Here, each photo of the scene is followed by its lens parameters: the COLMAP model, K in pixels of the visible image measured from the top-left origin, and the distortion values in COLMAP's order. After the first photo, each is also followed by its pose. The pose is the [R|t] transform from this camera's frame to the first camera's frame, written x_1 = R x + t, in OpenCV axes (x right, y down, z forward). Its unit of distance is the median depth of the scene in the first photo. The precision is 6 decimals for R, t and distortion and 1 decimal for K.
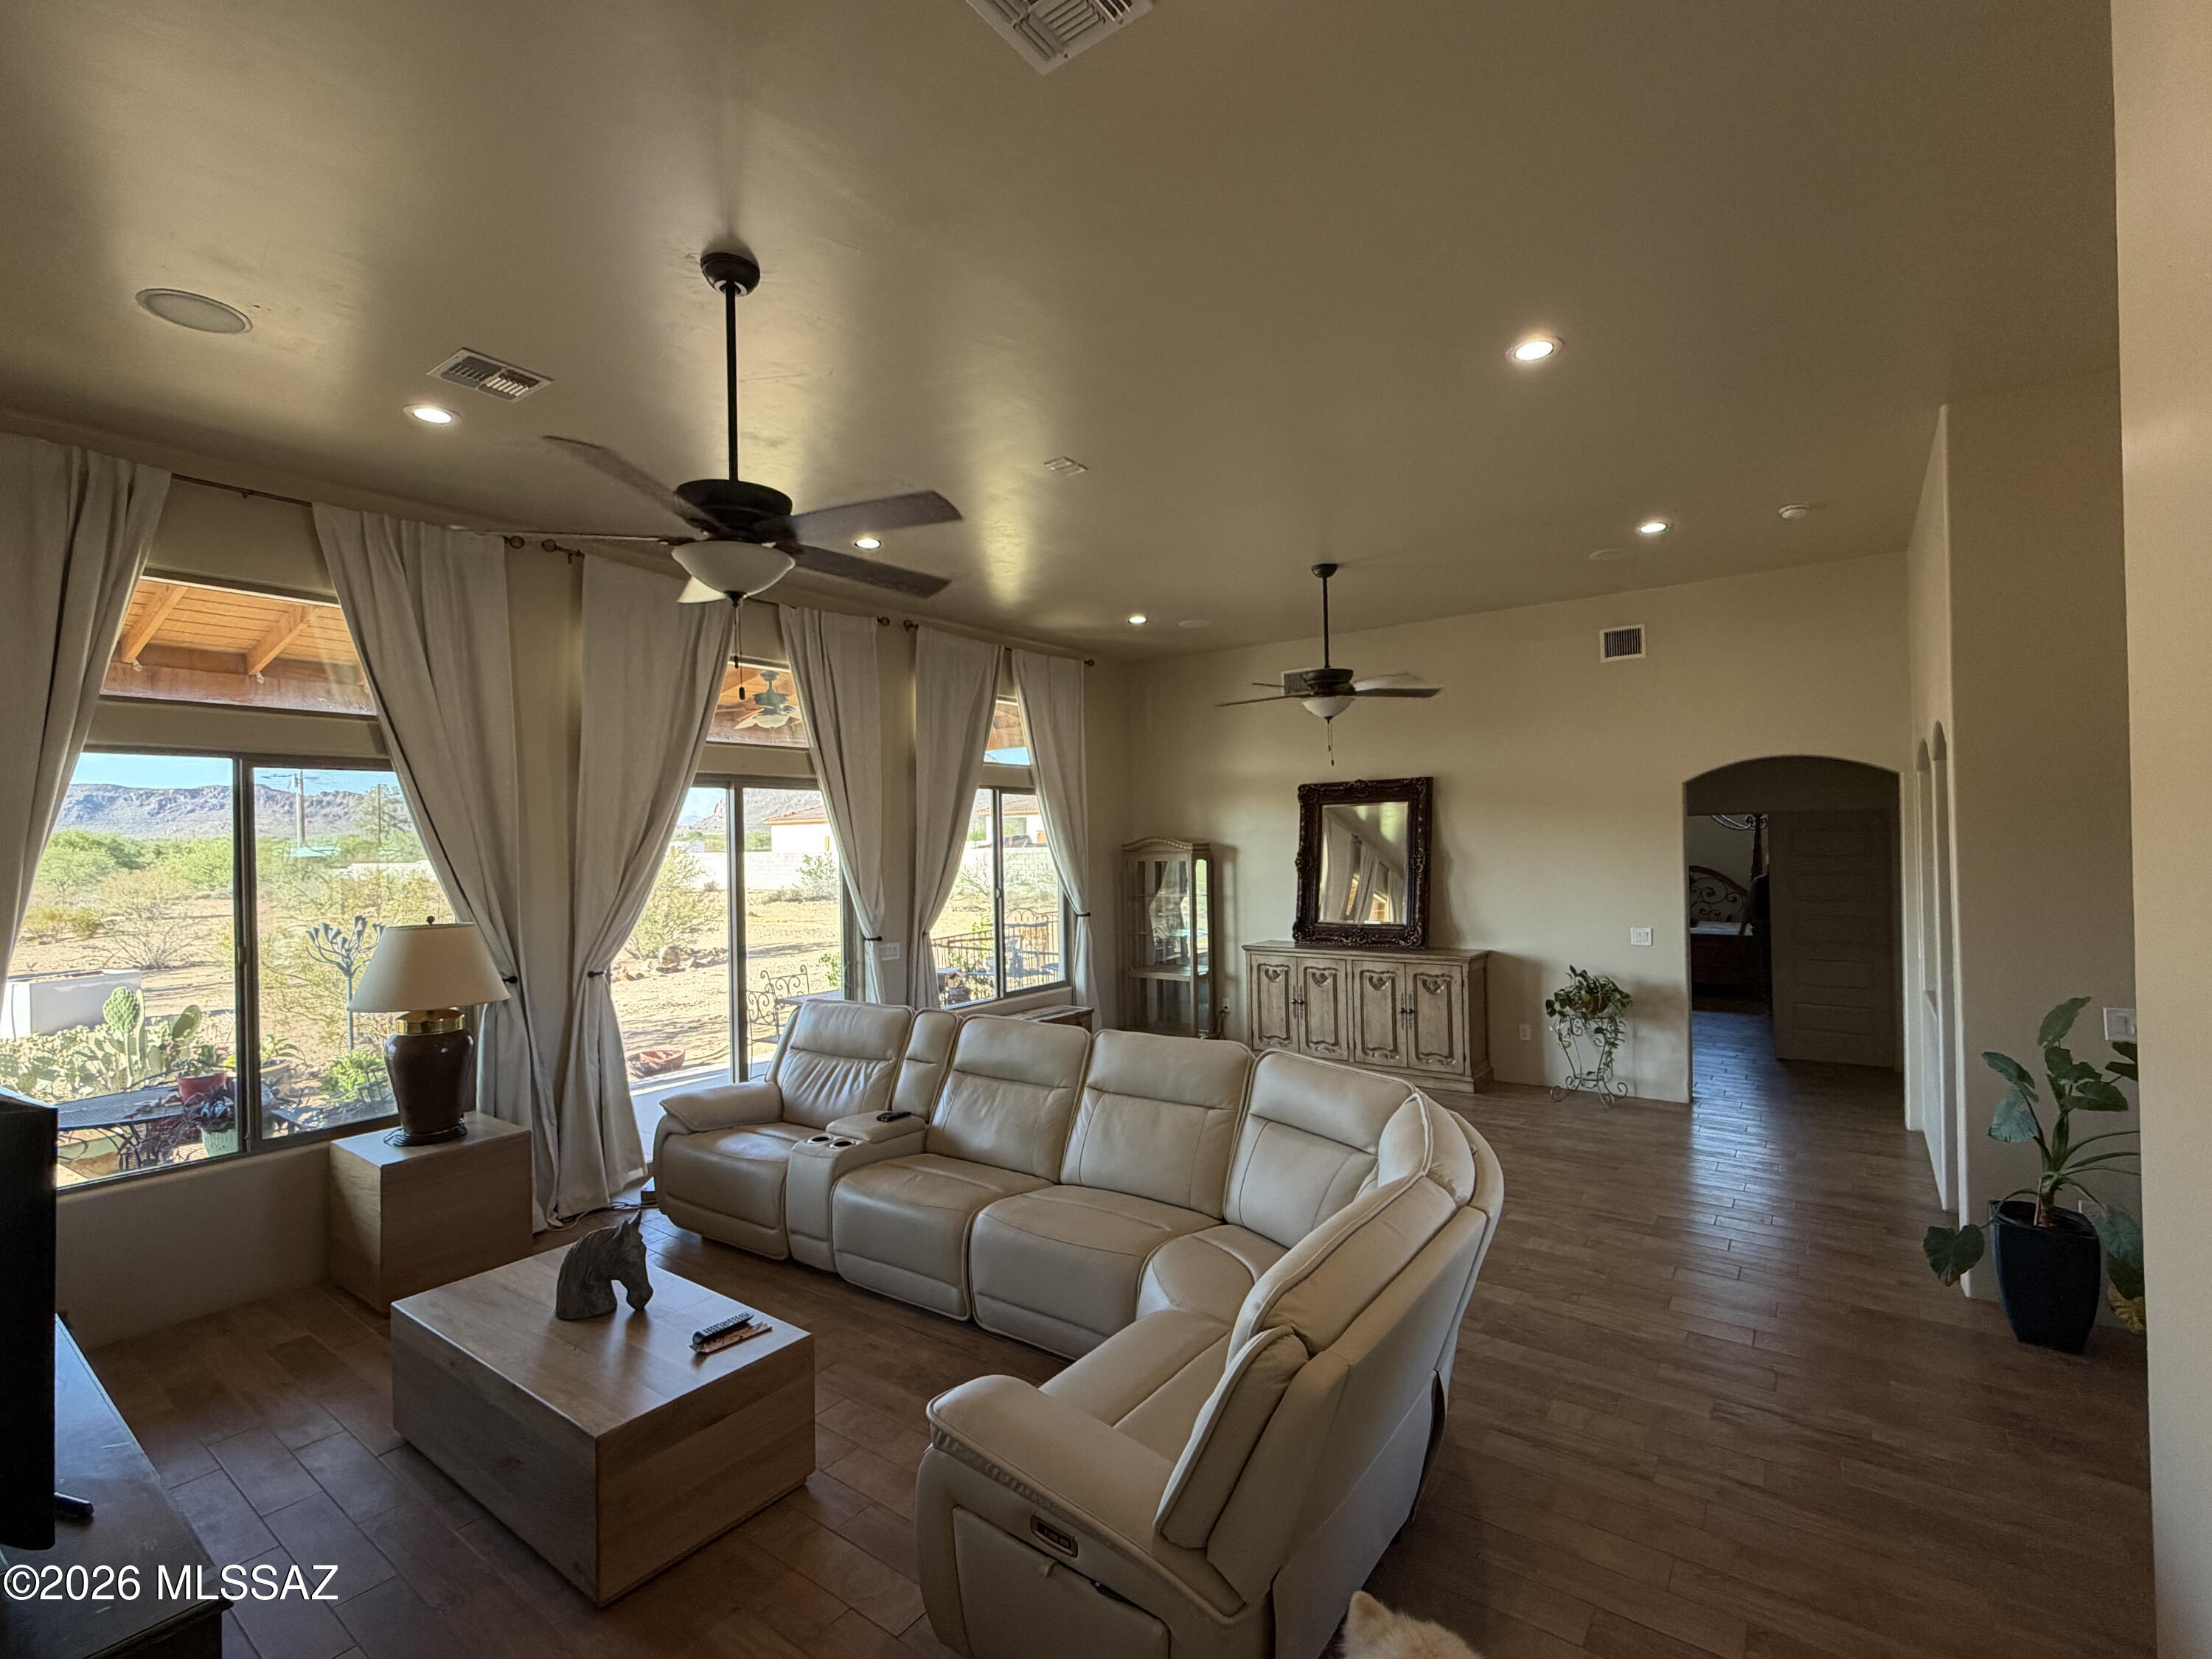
lens RADIAL K [[998.4, 0, 1107.4], [0, 998.4, 831.8], [0, 0, 1]] dist [0.001744, 0.000948]
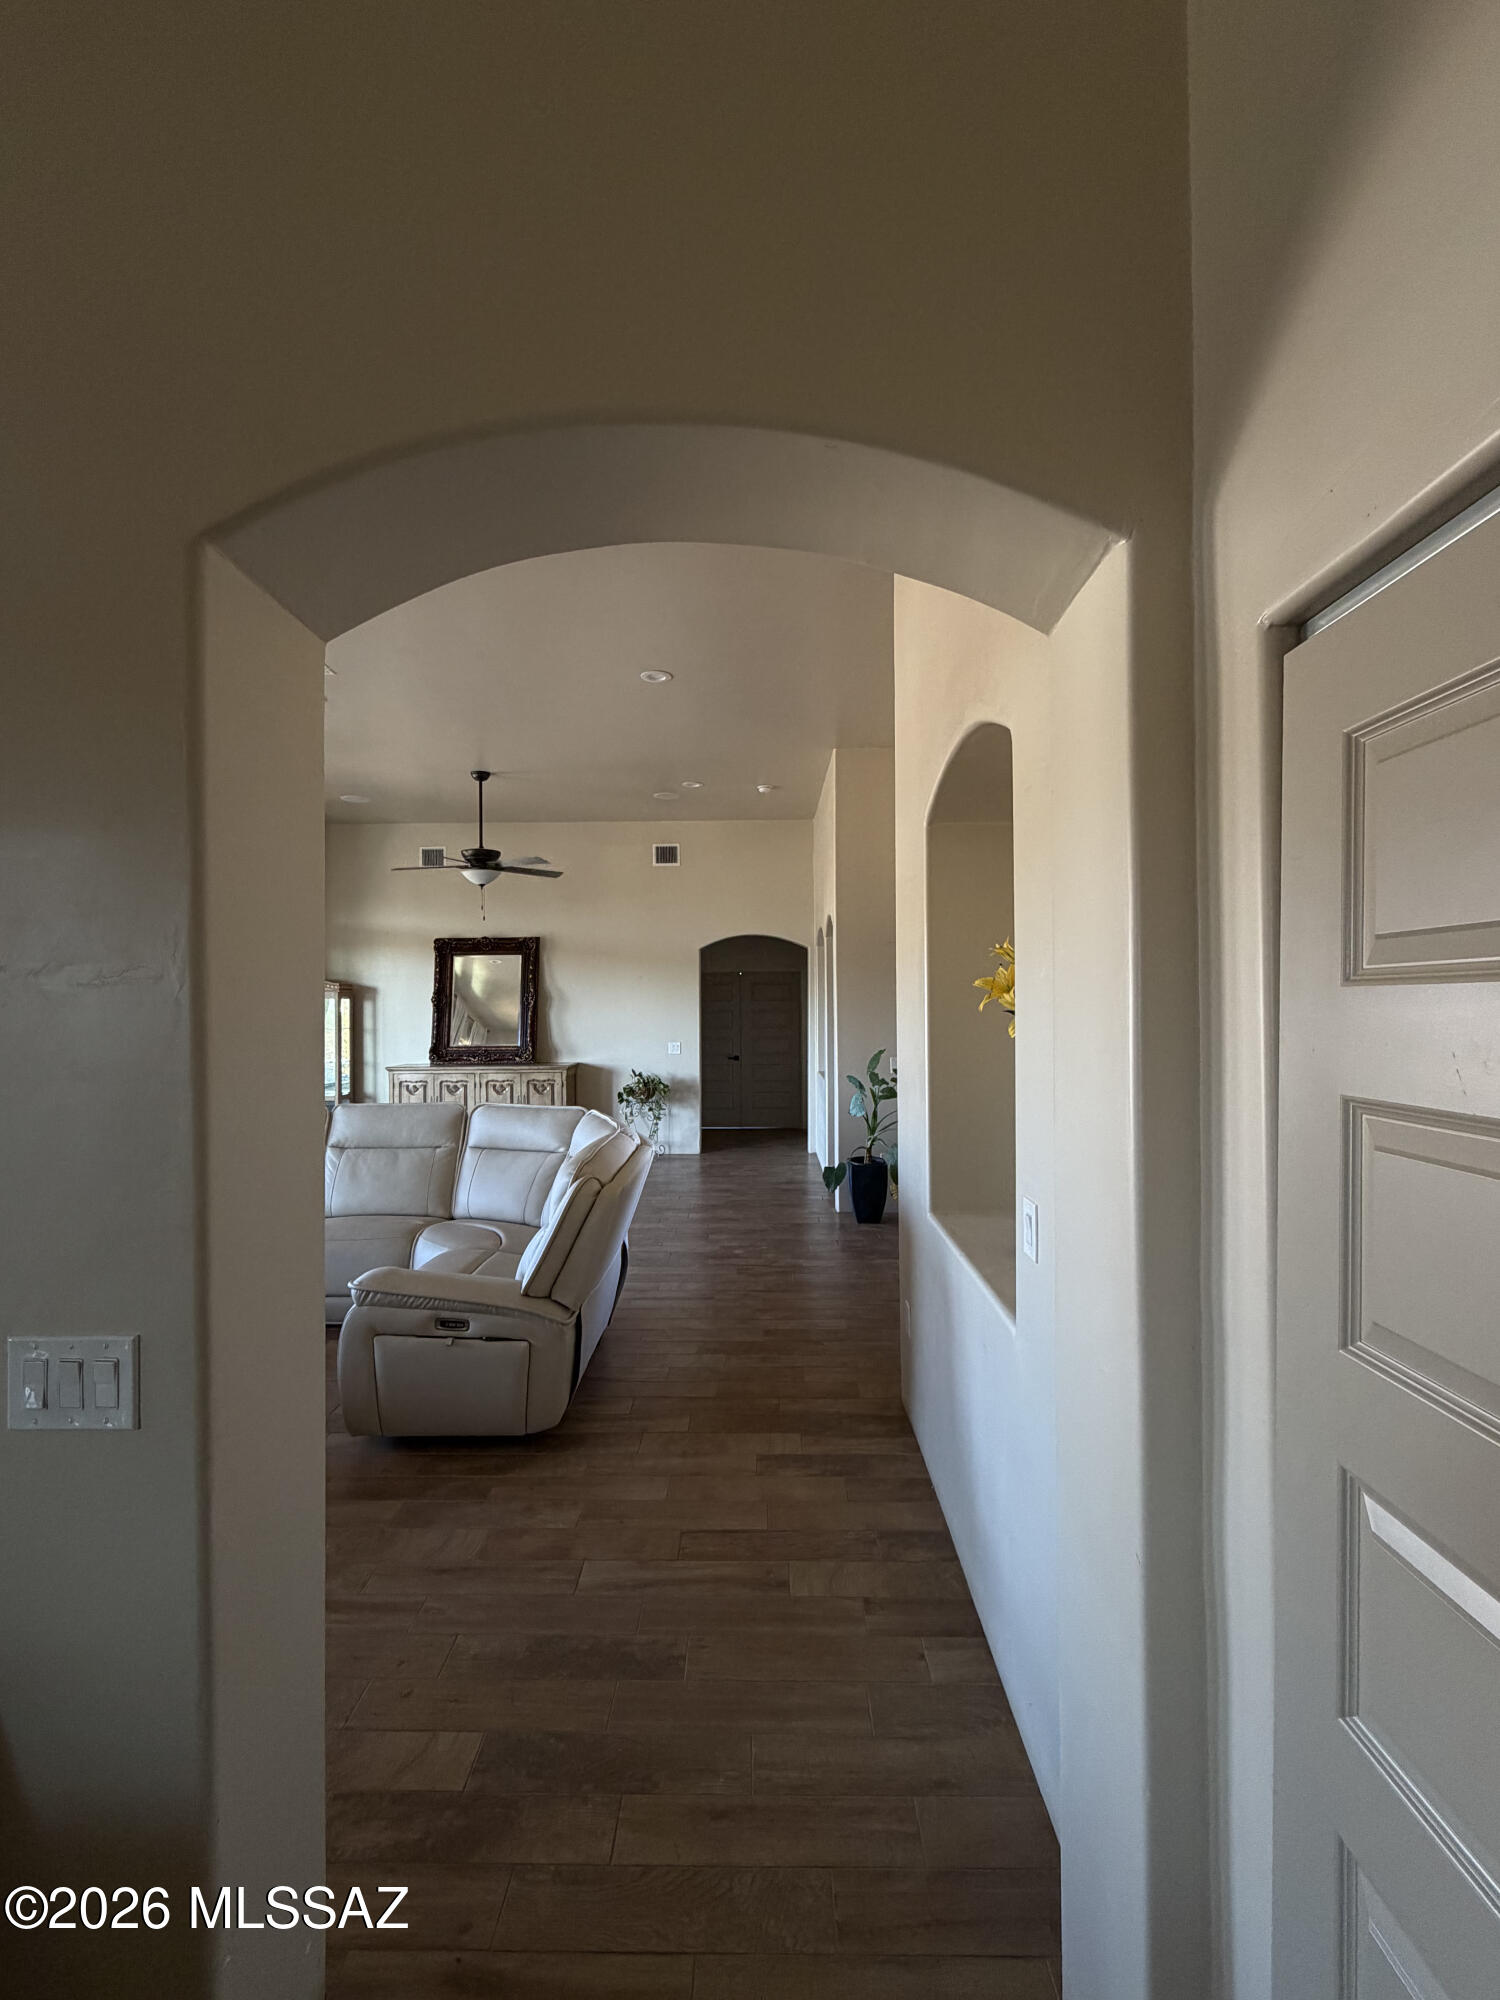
lens RADIAL K [[902.7, 0, 750.0], [0, 902.7, 1000.0], [0, 0, 1]] dist [0.001744, 0.000948]
pose [[0.810427, 0.019720, 0.585507, -0.181918], [-0.014282, 0.999801, -0.013906, 0.049136], [-0.585665, 0.002907, 0.810548, -0.186983]]
